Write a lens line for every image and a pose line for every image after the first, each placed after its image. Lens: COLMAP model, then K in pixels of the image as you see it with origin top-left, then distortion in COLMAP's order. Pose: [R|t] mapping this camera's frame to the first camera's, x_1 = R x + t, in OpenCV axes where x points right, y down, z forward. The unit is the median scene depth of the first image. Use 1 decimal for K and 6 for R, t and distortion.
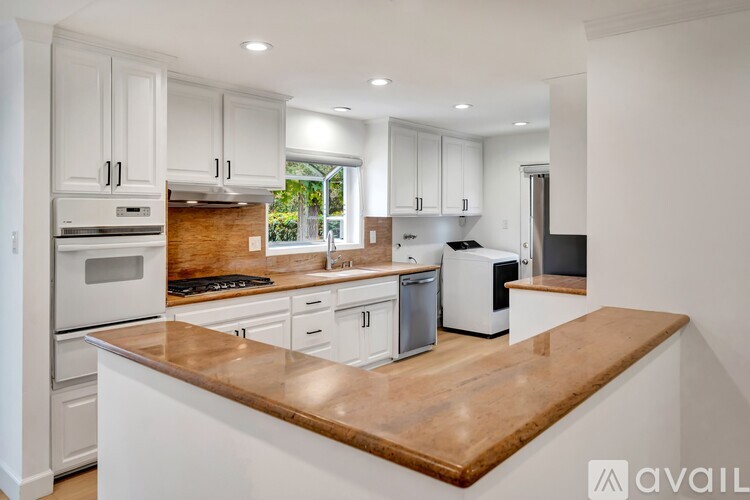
lens RADIAL K [[535.5, 0, 339.6], [0, 535.5, 214.9], [0, 0, 1]] dist [-0.003684, 0.002128]
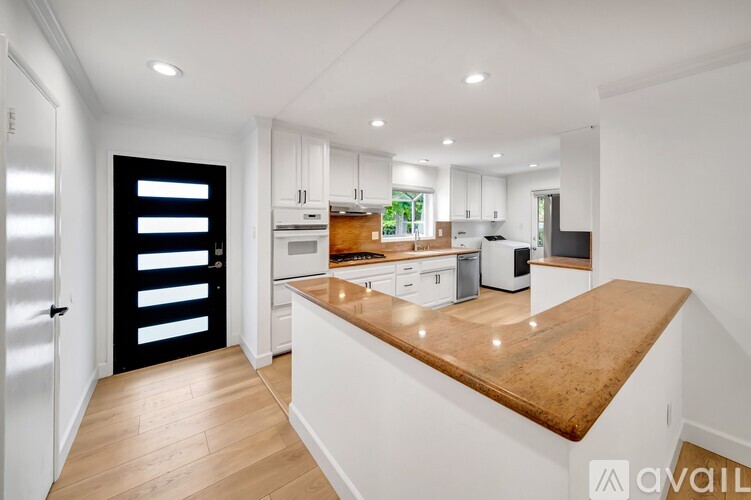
lens RADIAL K [[272.9, 0, 357.4], [0, 272.9, 223.1], [0, 0, 1]] dist [-0.004390, -0.000246]
pose [[0.977401, 0.000550, -0.211394, -0.022132], [-0.000139, 0.999998, 0.001957, 0.010206], [0.211395, -0.001884, 0.977399, 0.077447]]
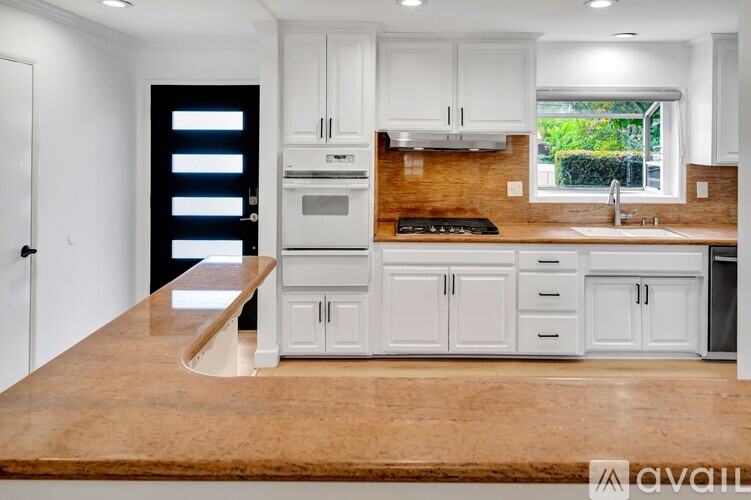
lens RADIAL K [[484.7, 0, 366.9], [0, 484.7, 138.0], [0, 0, 1]] dist [-0.005191, 0.001349]
pose [[0.669481, 0.004451, -0.742815, 0.354849], [-0.008760, 0.999960, -0.001904, -0.038985], [0.742777, 0.007782, 0.669494, 0.236768]]
